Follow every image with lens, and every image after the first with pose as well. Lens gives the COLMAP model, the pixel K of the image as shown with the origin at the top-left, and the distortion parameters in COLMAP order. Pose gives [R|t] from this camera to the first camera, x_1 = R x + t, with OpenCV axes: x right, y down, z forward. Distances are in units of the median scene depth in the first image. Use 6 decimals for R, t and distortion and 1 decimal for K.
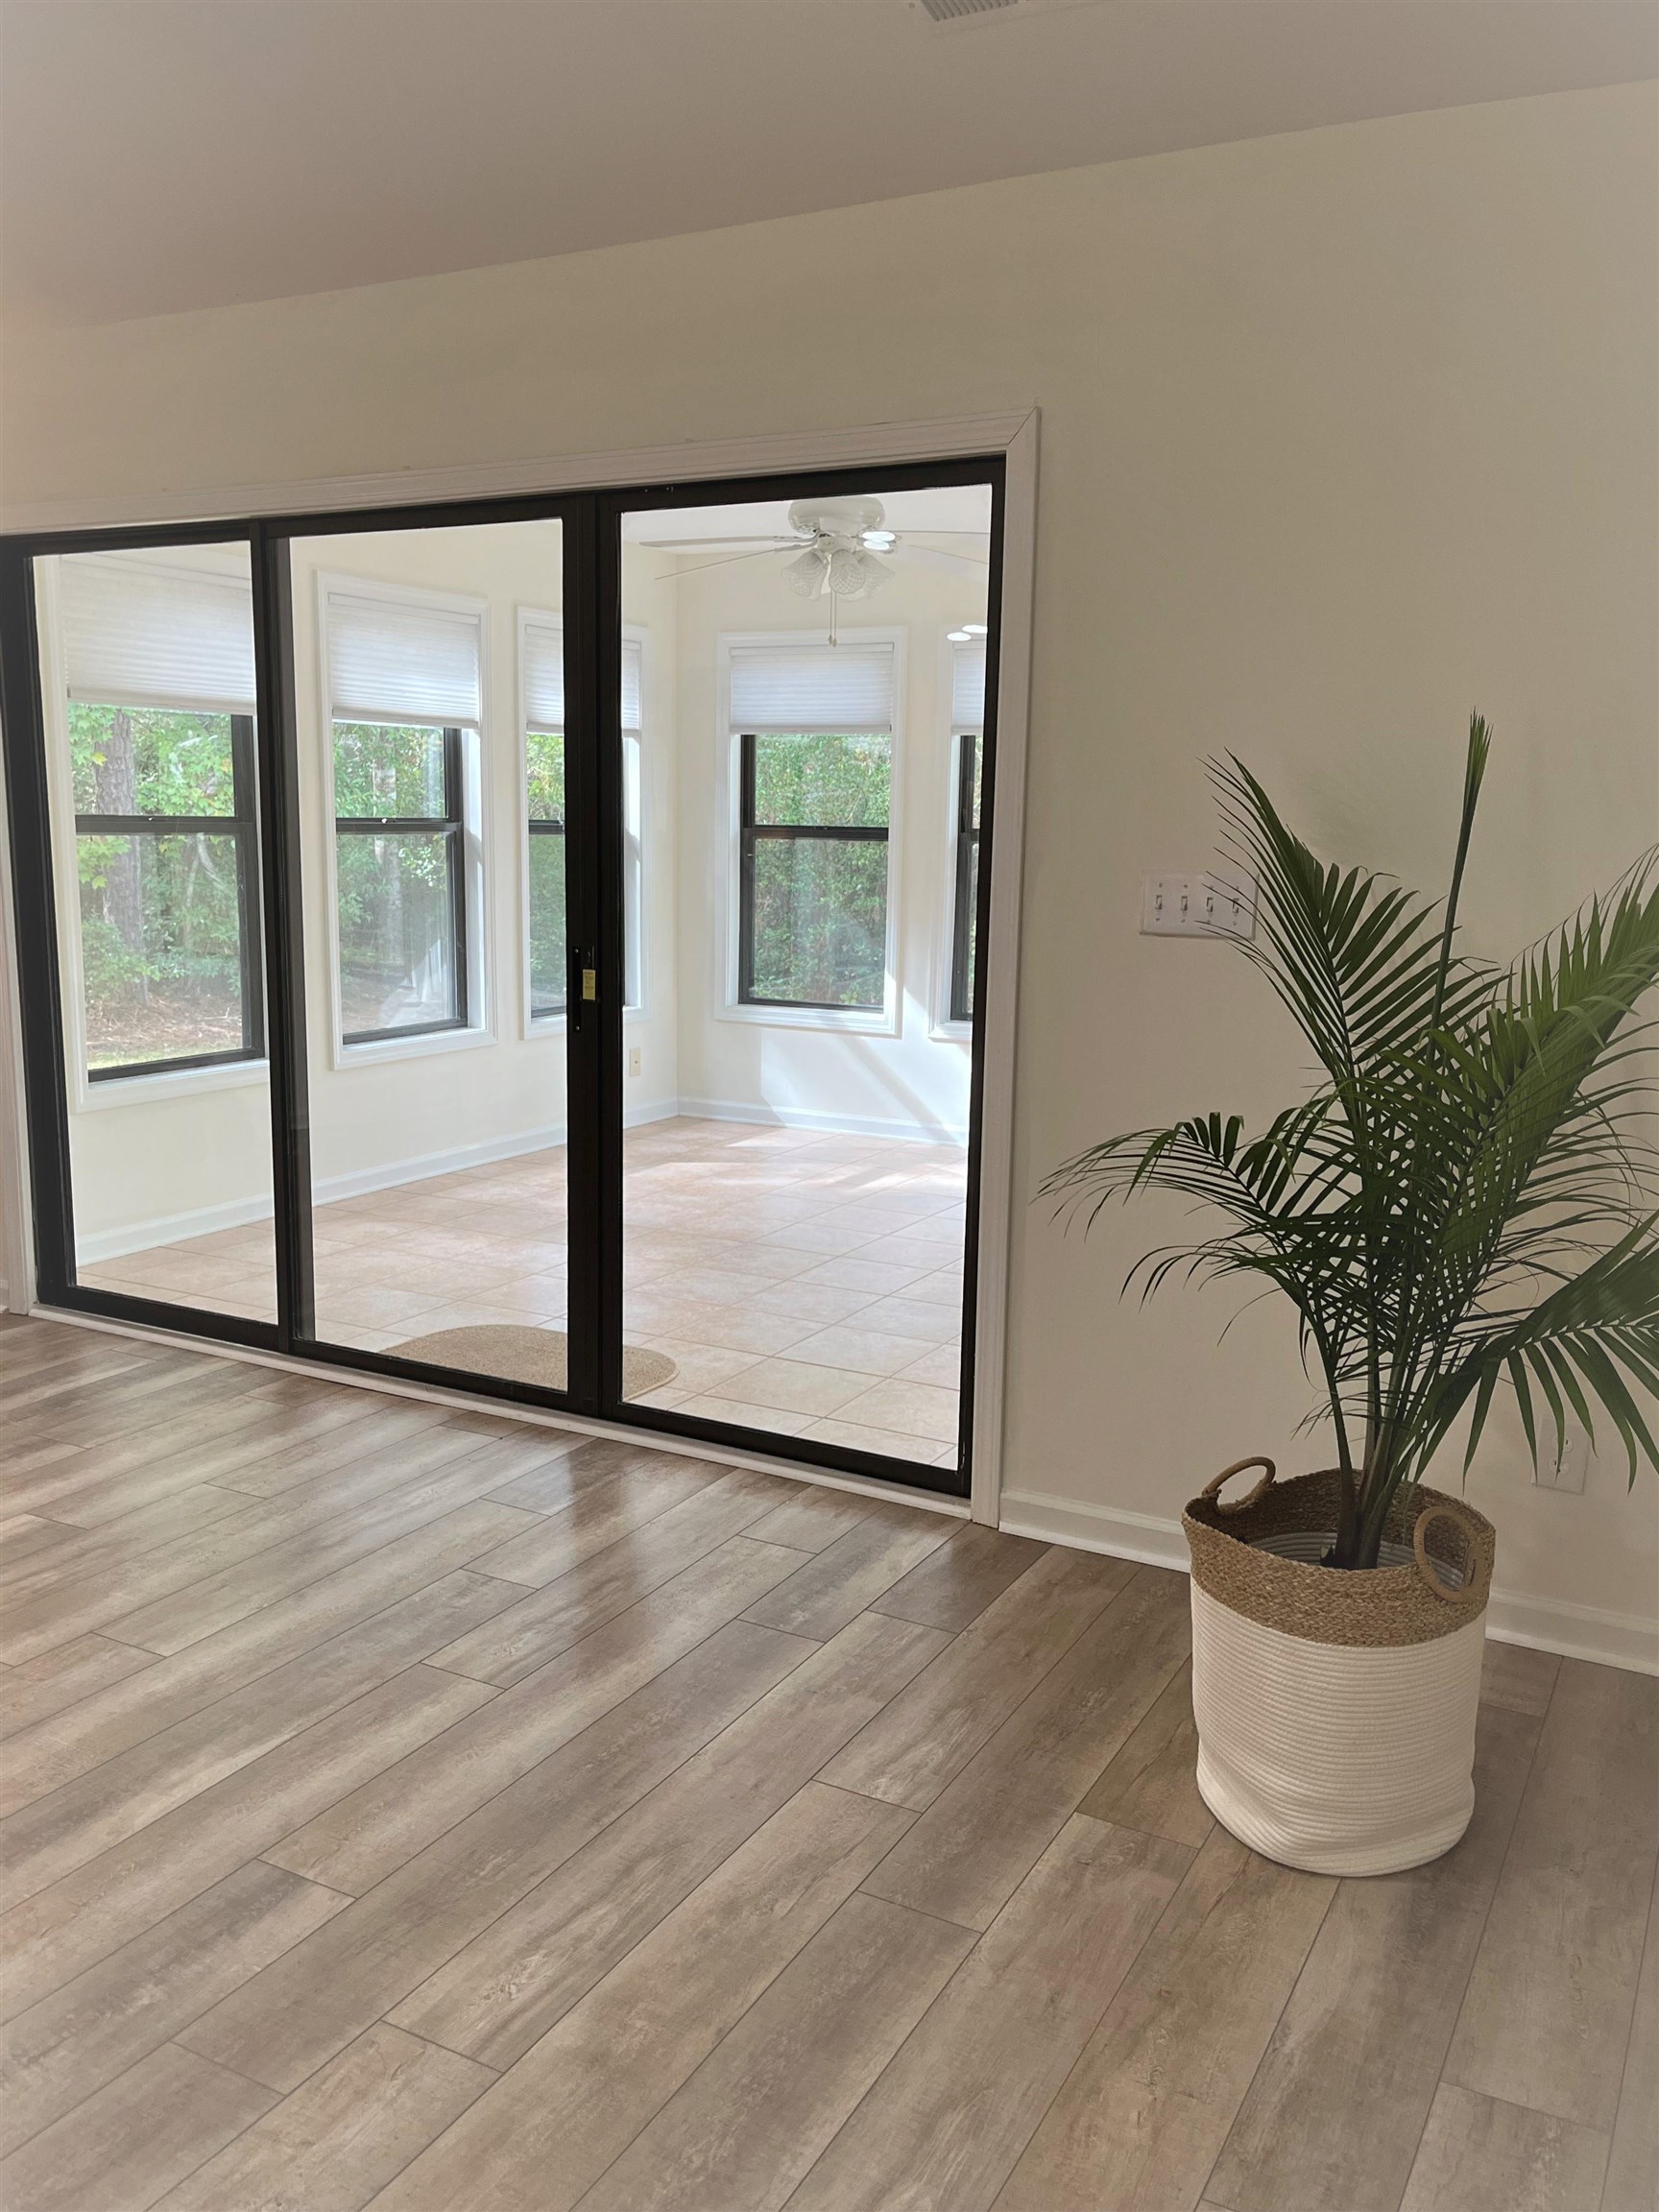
lens RADIAL K [[1788.9, 0, 823.0], [0, 1788.9, 1117.7], [0, 0, 1]] dist [0.057623, -0.001654]
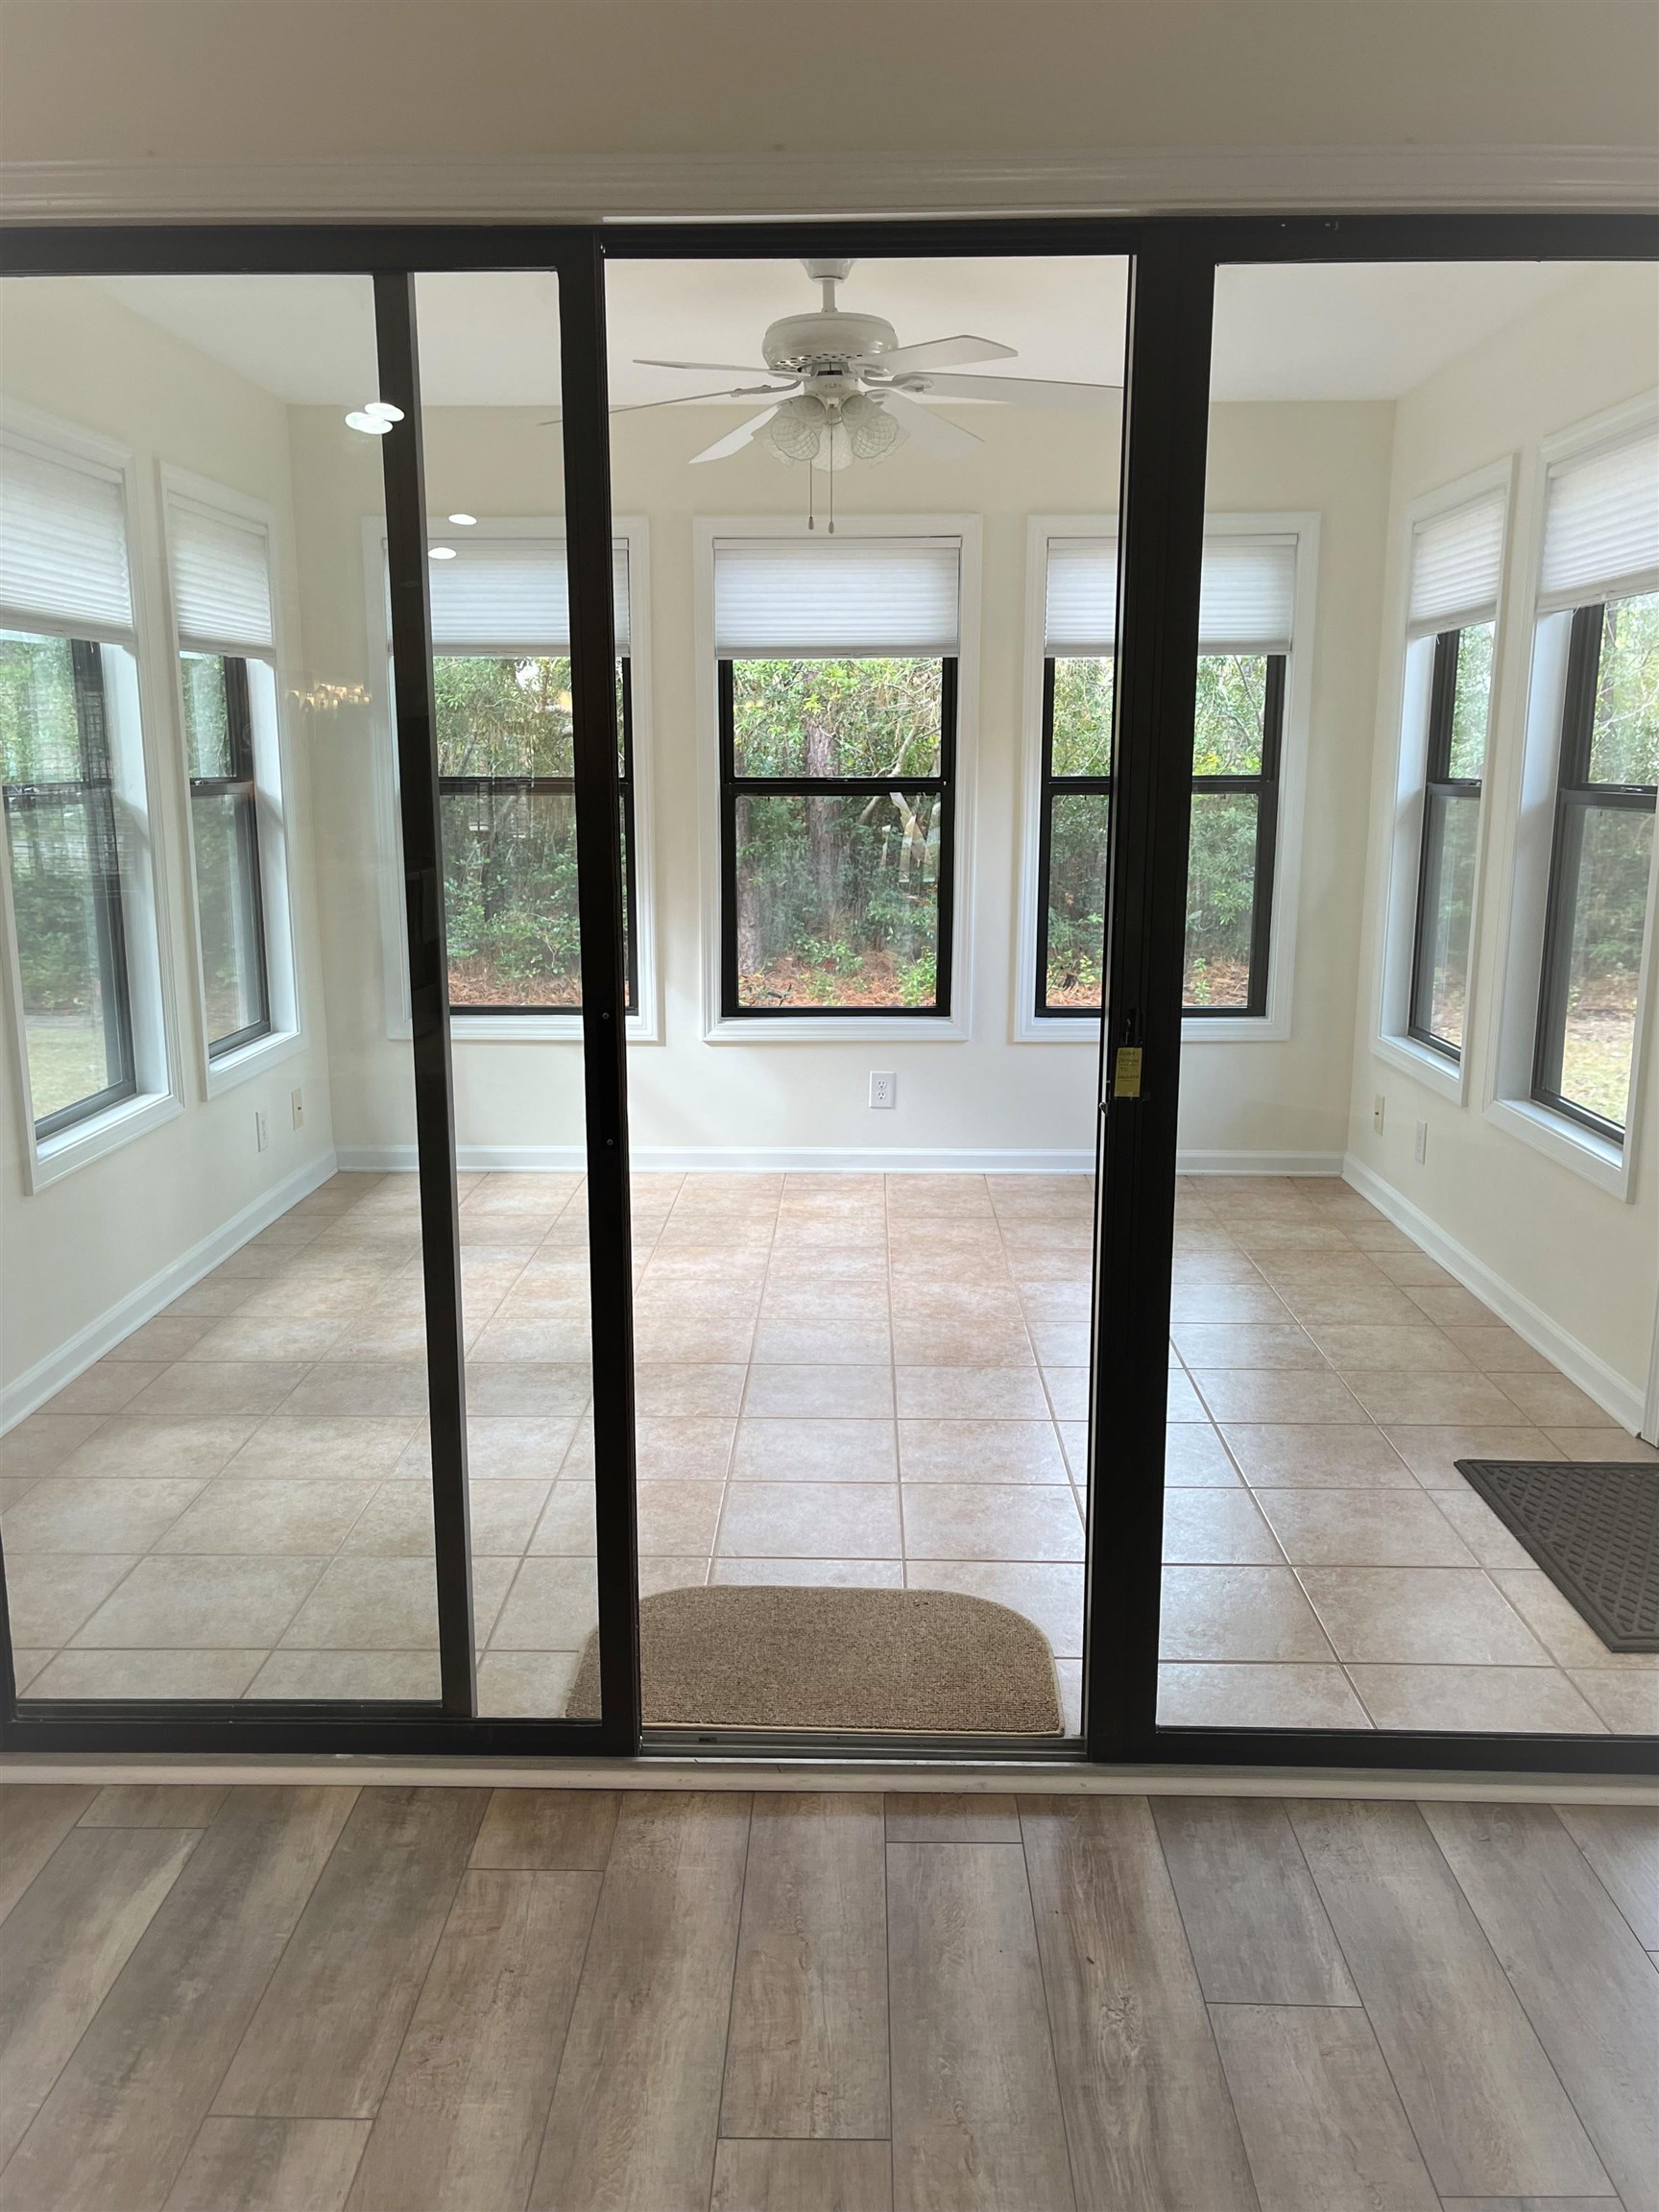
lens RADIAL K [[1788.9, 0, 821.9], [0, 1788.9, 1112.8], [0, 0, 1]] dist [0.057623, -0.001654]
pose [[0.889087, -0.110419, 0.444222, -0.347294], [0.094691, 0.993844, 0.057517, -0.074334], [-0.447838, -0.009073, 0.894069, 0.361348]]
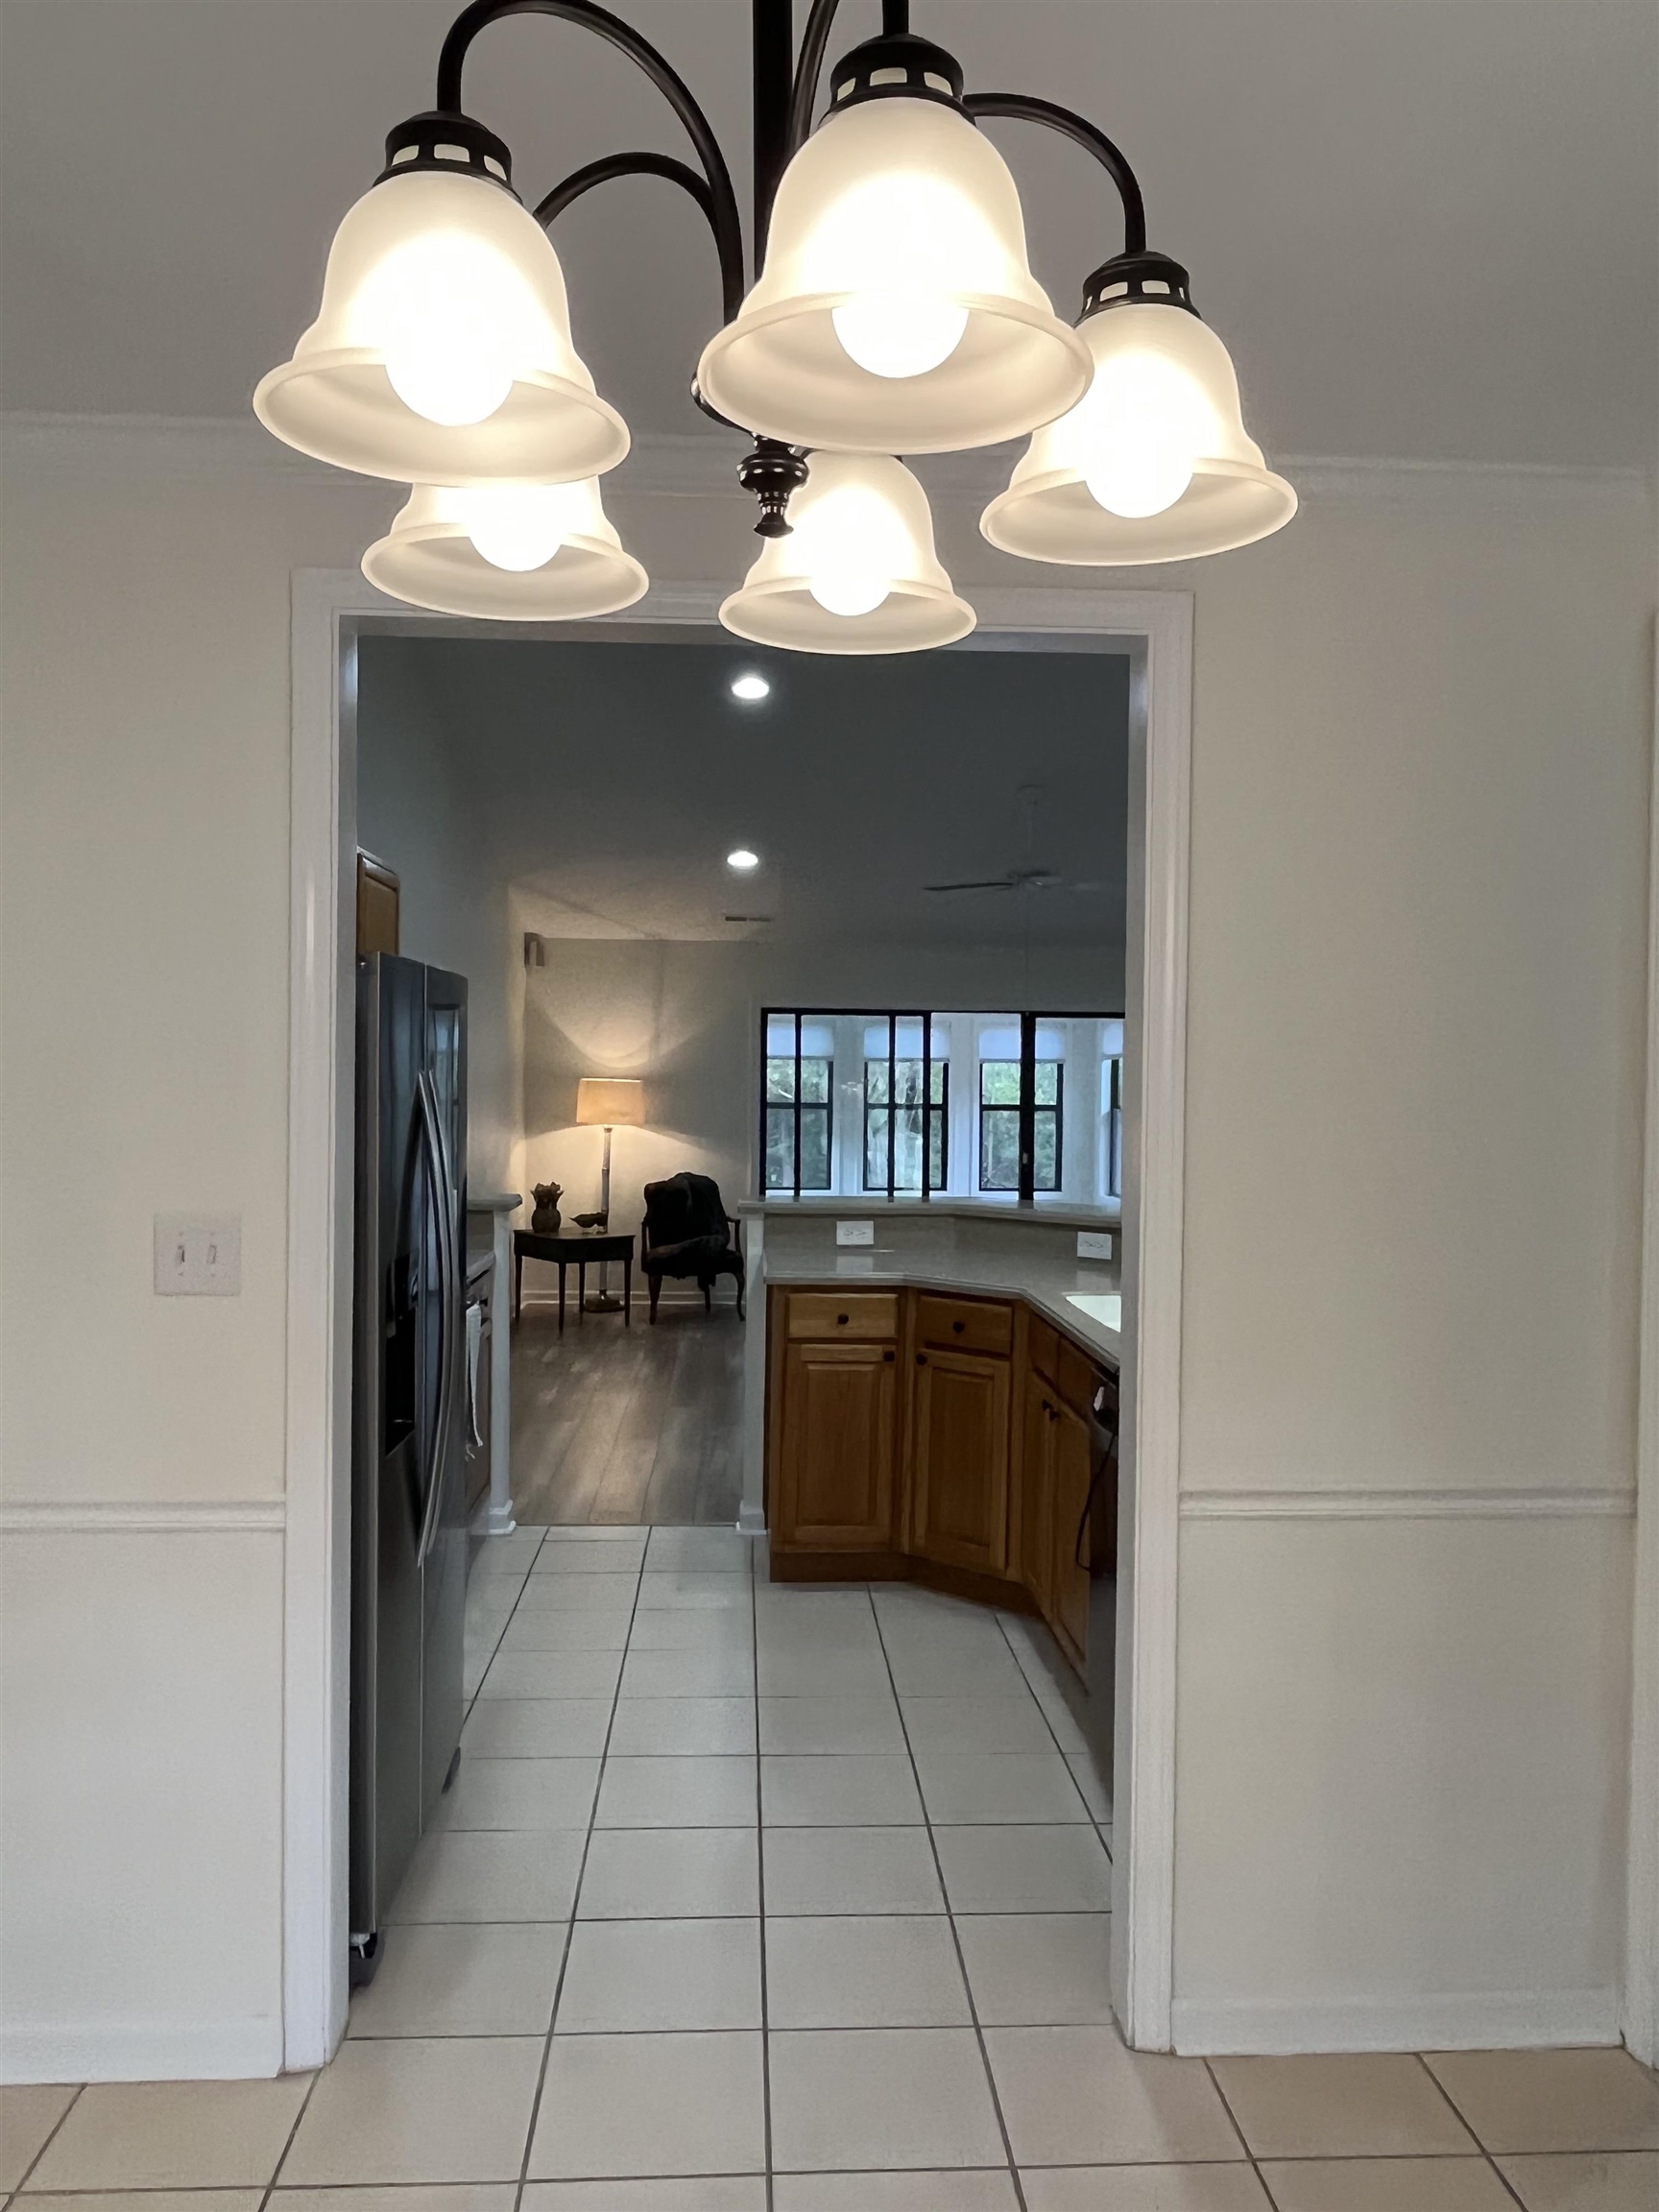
lens RADIAL K [[1639.5, 0, 817.3], [0, 1639.5, 1100.6], [0, 0, 1]] dist [0.015311, 0.000405]
pose [[0.853428, -0.016459, 0.520950, -1.390206], [0.093348, 0.988167, -0.121703, 0.102413], [-0.512783, 0.152494, 0.844866, -0.911668]]
